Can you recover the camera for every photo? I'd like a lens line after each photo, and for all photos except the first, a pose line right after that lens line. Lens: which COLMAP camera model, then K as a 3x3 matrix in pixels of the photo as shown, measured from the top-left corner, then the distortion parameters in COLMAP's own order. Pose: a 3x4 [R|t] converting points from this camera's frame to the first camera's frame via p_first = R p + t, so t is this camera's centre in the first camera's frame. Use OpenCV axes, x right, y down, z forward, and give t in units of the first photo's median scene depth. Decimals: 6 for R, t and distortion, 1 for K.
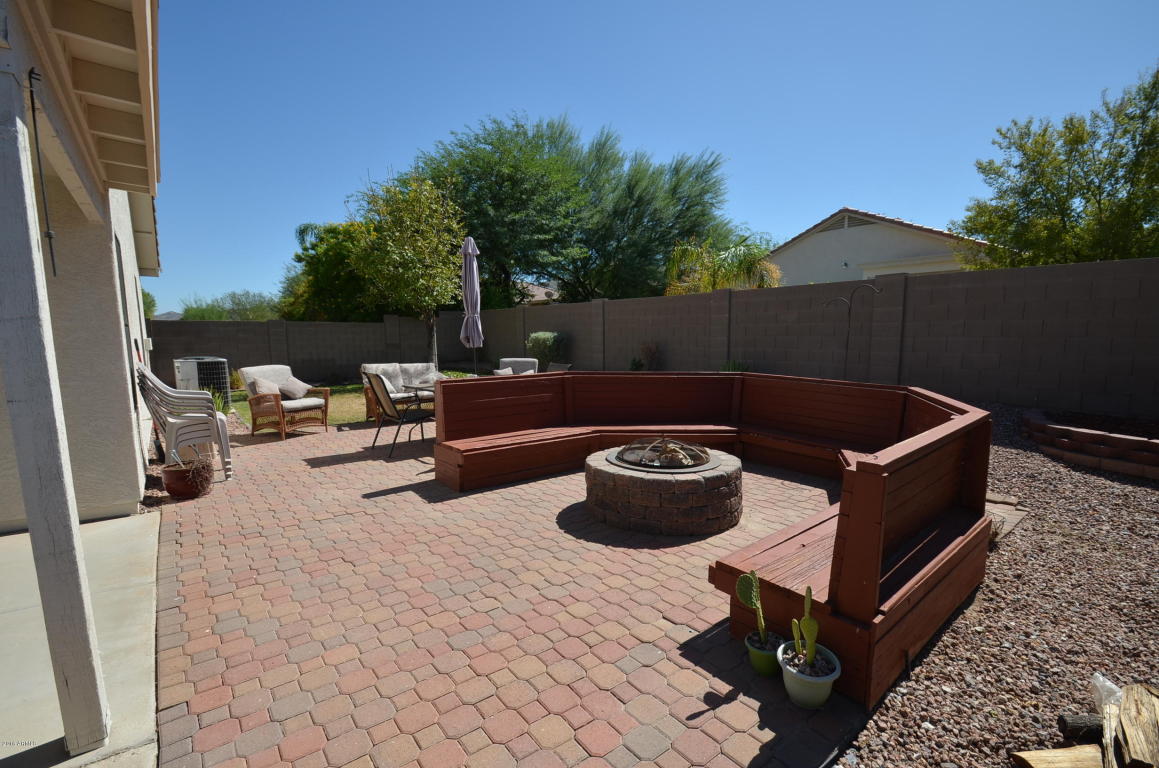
lens RADIAL K [[519.5, 0, 582.5], [0, 519.5, 393.9], [0, 0, 1]] dist [0.006195, -0.008955]
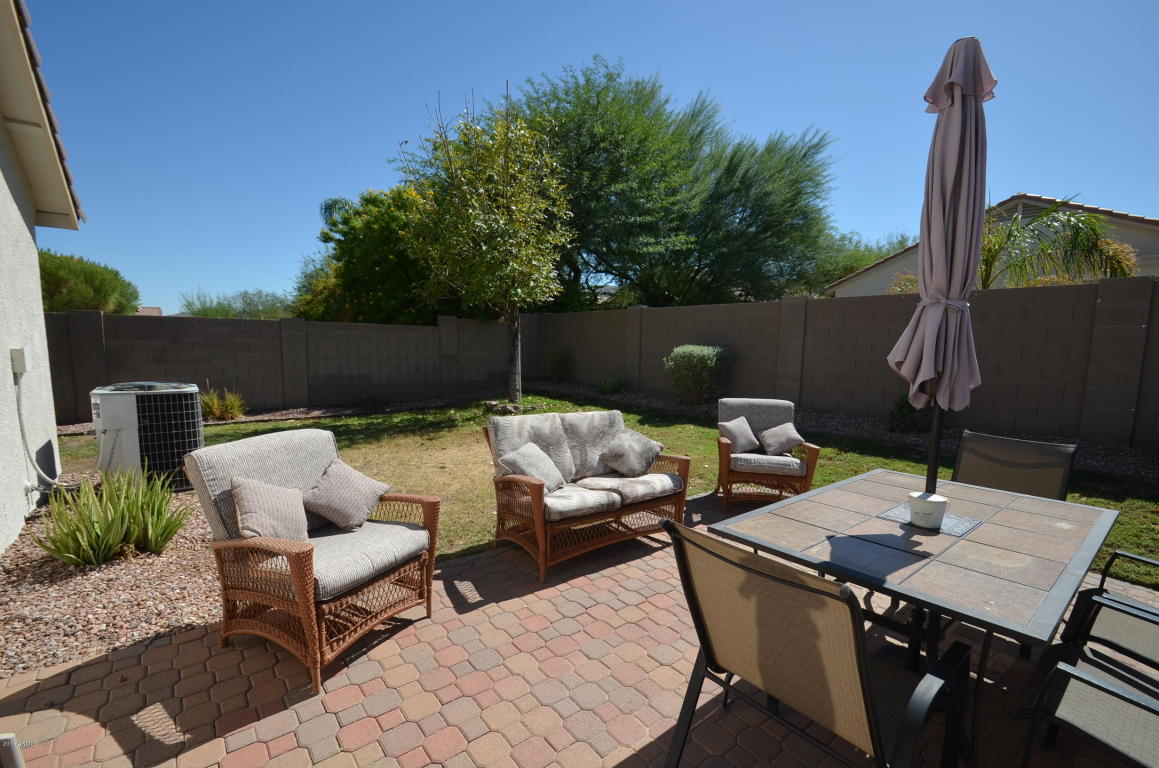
lens RADIAL K [[519.5, 0, 586.2], [0, 519.5, 395.0], [0, 0, 1]] dist [0.006195, -0.008955]
pose [[0.999680, 0.023374, -0.009680, -0.204485], [-0.023515, 0.999616, -0.014656, -0.043170], [0.009333, 0.014879, 0.999846, 0.338465]]
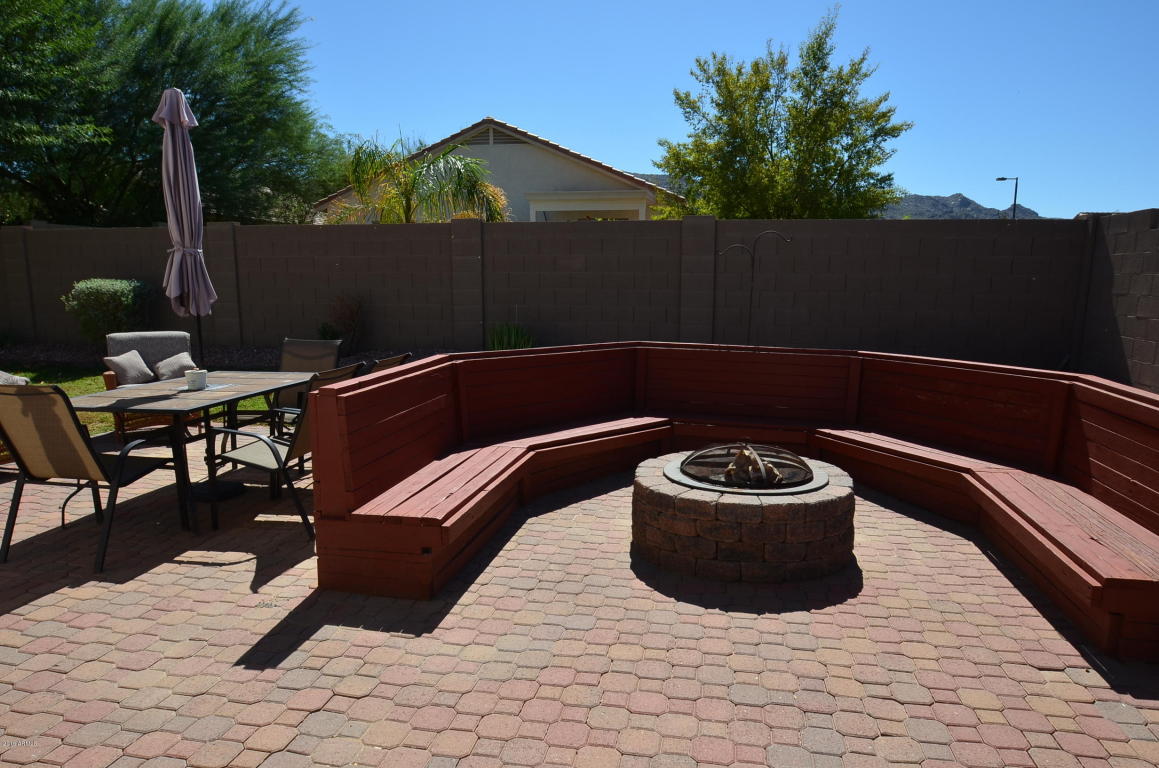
lens RADIAL K [[738.8, 0, 585.9], [0, 738.8, 391.6], [0, 0, 1]] dist [-0.027381, -0.000019]
pose [[0.762624, -0.090634, 0.640461, -0.186689], [0.066563, 0.995875, 0.061671, -0.017508], [-0.643408, -0.004400, 0.765511, 0.110497]]
